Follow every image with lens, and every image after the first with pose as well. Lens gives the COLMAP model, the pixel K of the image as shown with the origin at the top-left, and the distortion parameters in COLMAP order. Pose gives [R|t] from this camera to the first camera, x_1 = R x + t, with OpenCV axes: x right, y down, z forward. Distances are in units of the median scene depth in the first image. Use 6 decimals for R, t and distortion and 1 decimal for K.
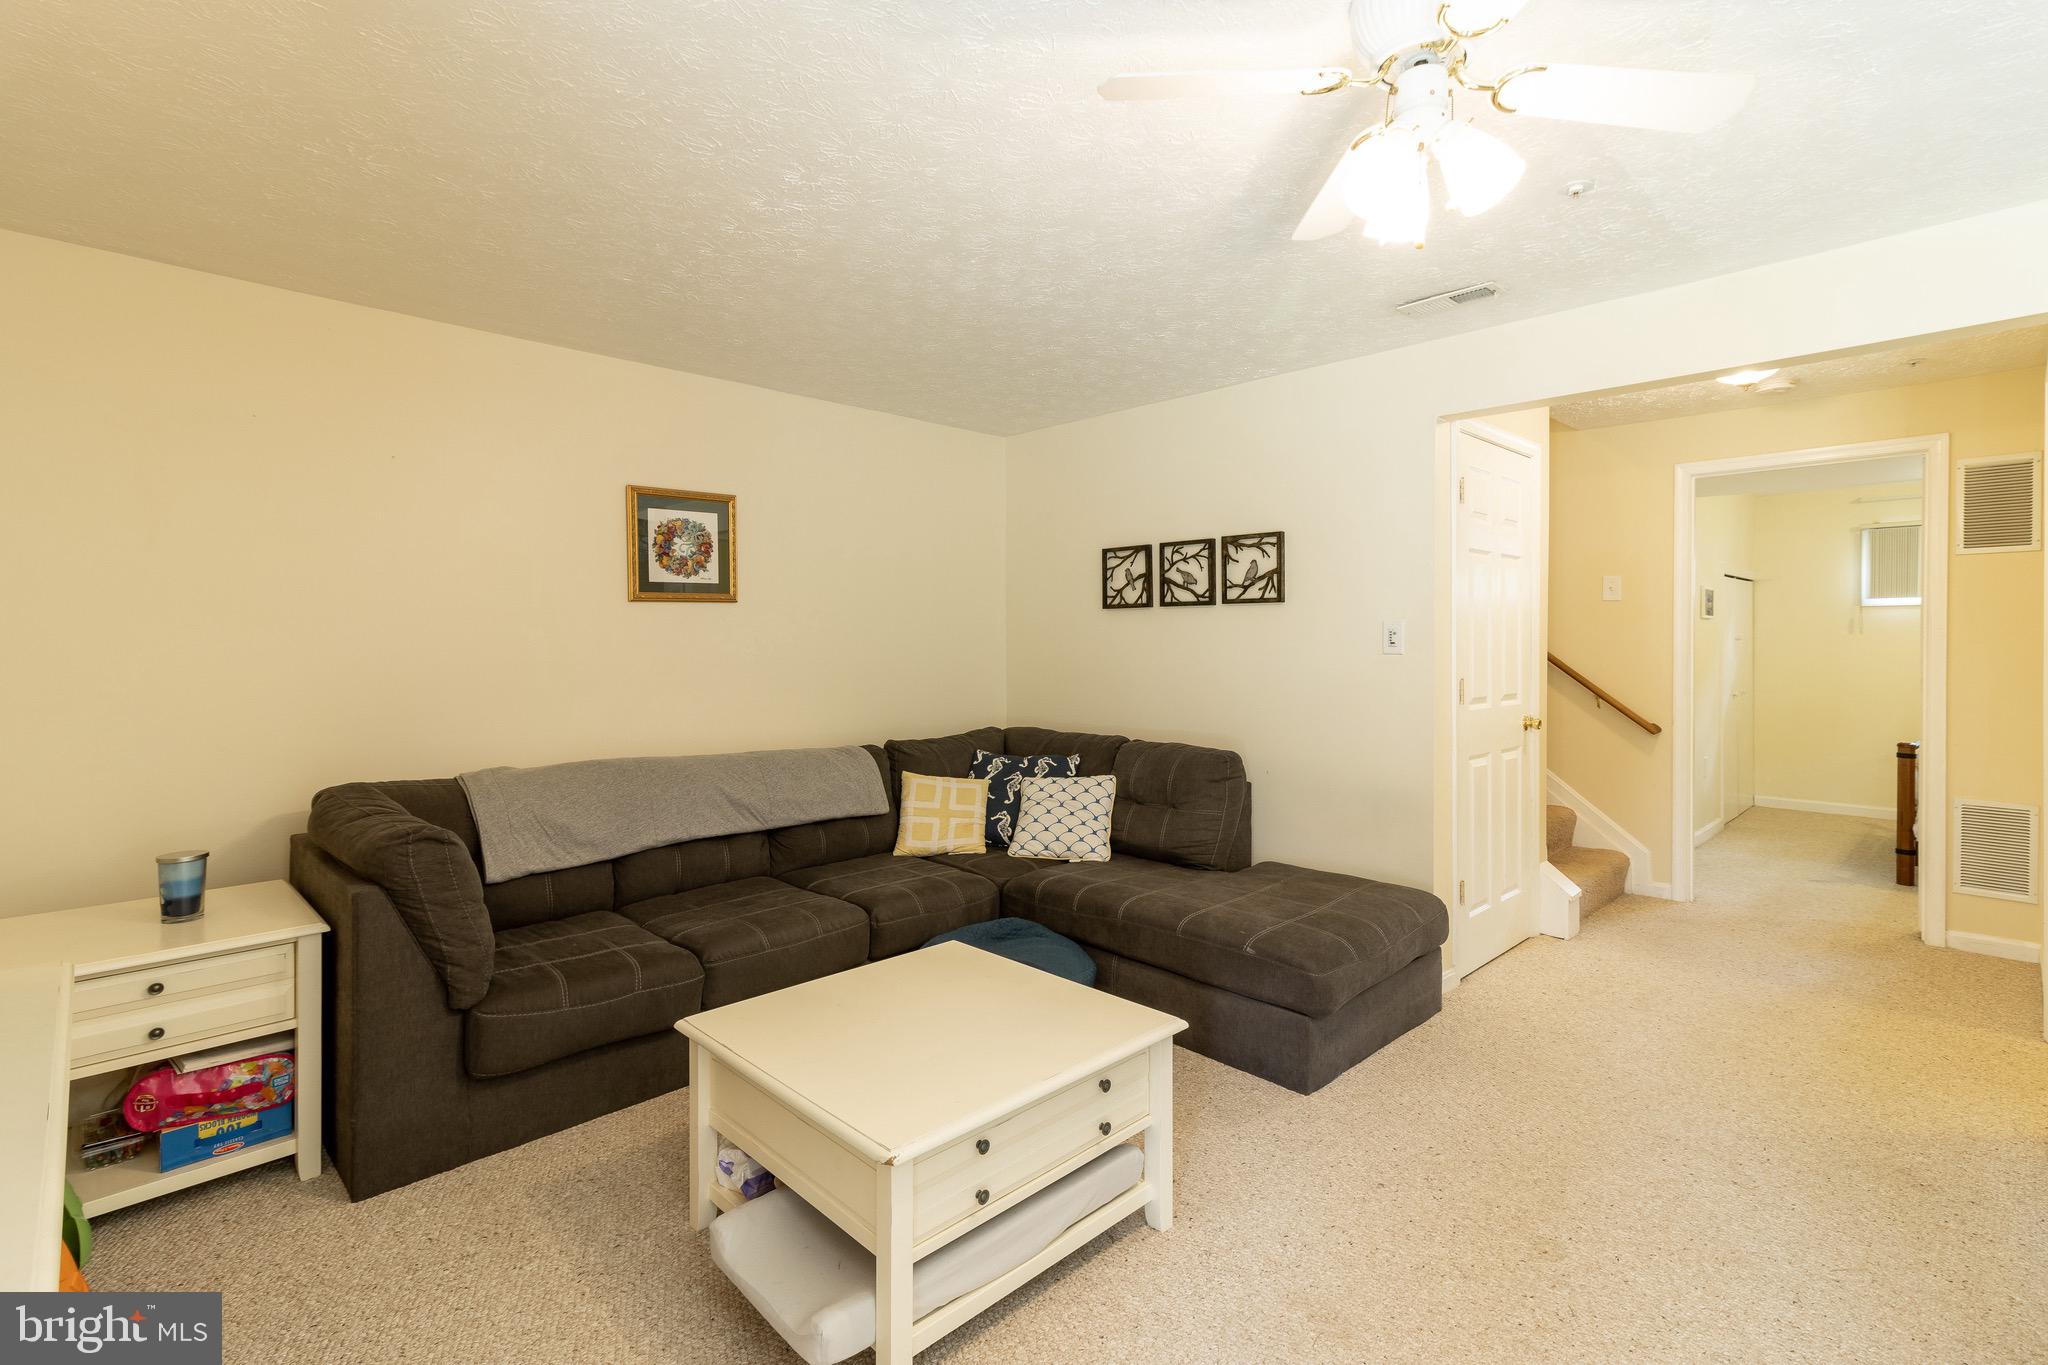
lens RADIAL K [[953.3, 0, 1024.1], [0, 953.3, 660.8], [0, 0, 1]] dist [0.000609, -0.000536]
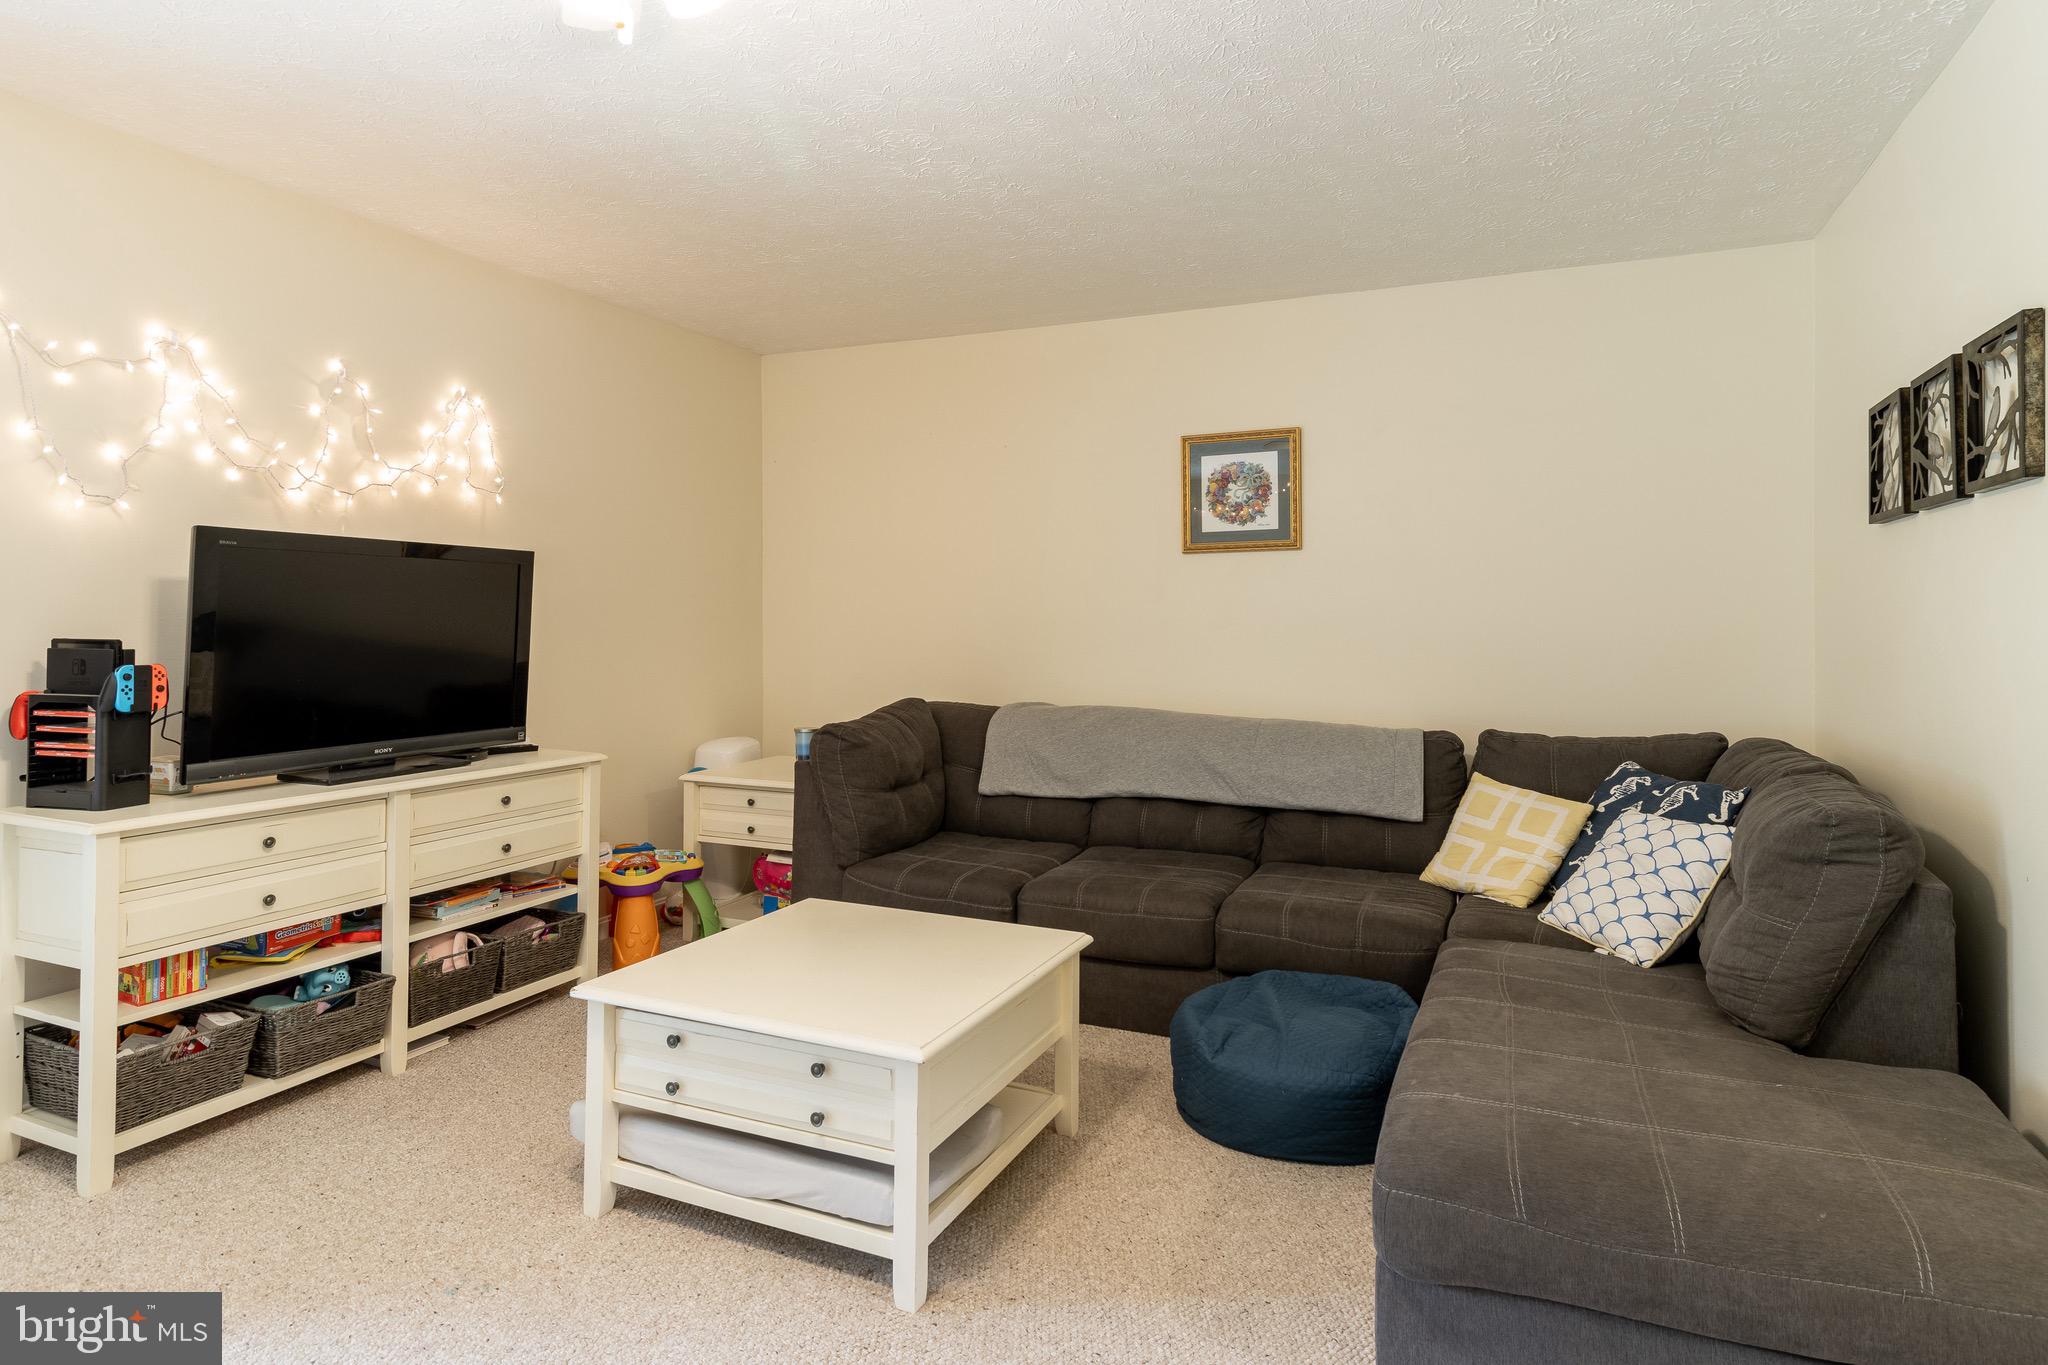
lens RADIAL K [[1120.1, 0, 1024.3], [0, 1120.1, 612.3], [0, 0, 1]] dist [0.000943, 0.000157]
pose [[0.363262, -0.000737, -0.931687, 0.583737], [-0.027244, 0.999564, -0.011413, 0.015729], [0.931289, 0.029528, 0.363083, 0.408704]]
